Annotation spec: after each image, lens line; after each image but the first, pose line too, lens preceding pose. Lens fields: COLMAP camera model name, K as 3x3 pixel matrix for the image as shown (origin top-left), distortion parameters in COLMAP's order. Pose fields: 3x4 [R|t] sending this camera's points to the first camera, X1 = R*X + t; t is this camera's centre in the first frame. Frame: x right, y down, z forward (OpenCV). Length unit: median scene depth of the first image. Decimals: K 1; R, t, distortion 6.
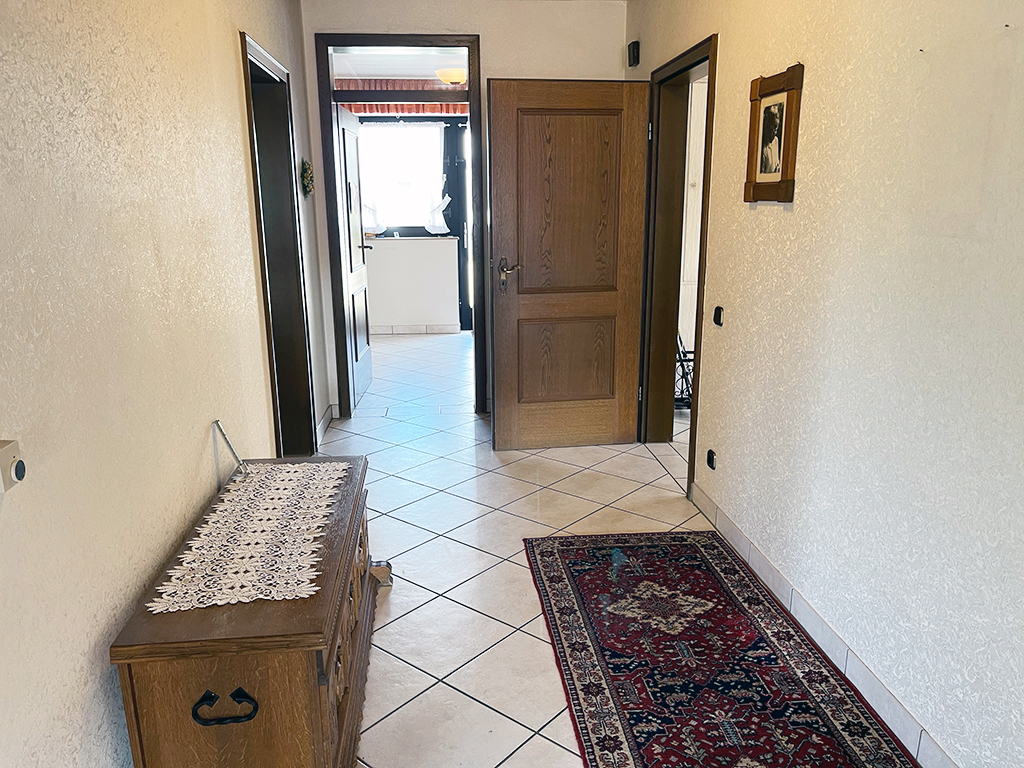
lens RADIAL K [[775.2, 0, 512.4], [0, 775.2, 384.9], [0, 0, 1]] dist [0.004161, 0.000885]
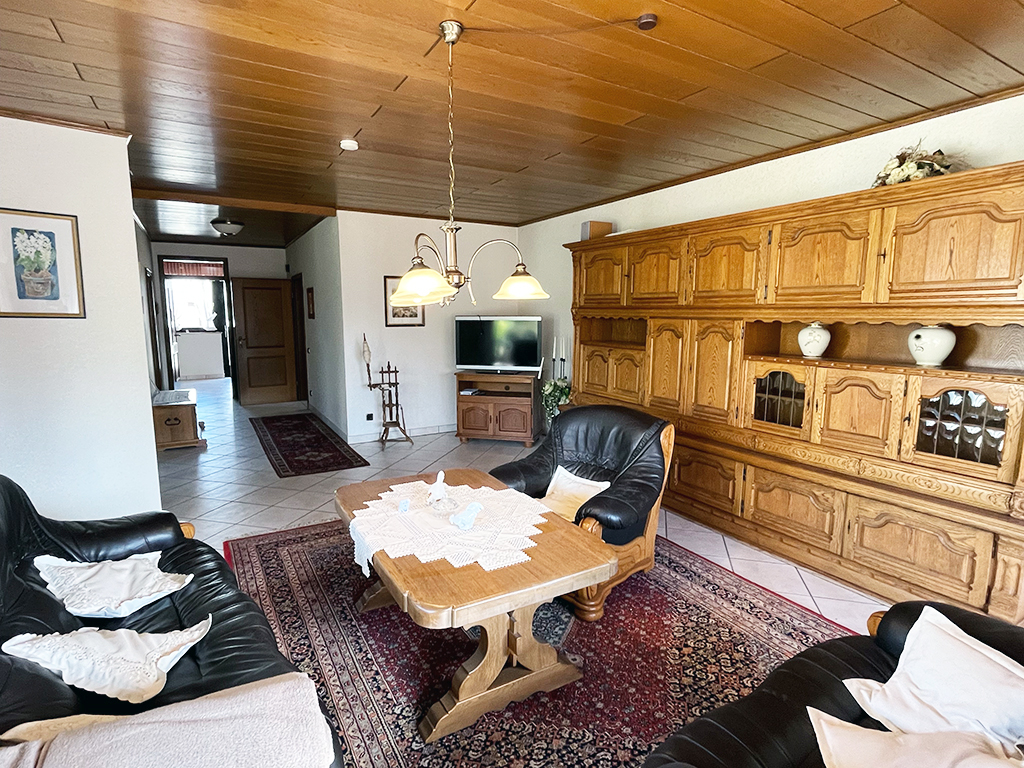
lens RADIAL K [[518.5, 0, 507.5], [0, 518.5, 384.7], [0, 0, 1]] dist [-0.002016, -0.000176]
pose [[0.906156, -0.043386, 0.420712, 0.041702], [0.084612, 0.993212, -0.079819, 0.152929], [-0.414393, 0.107926, 0.903676, -0.685653]]
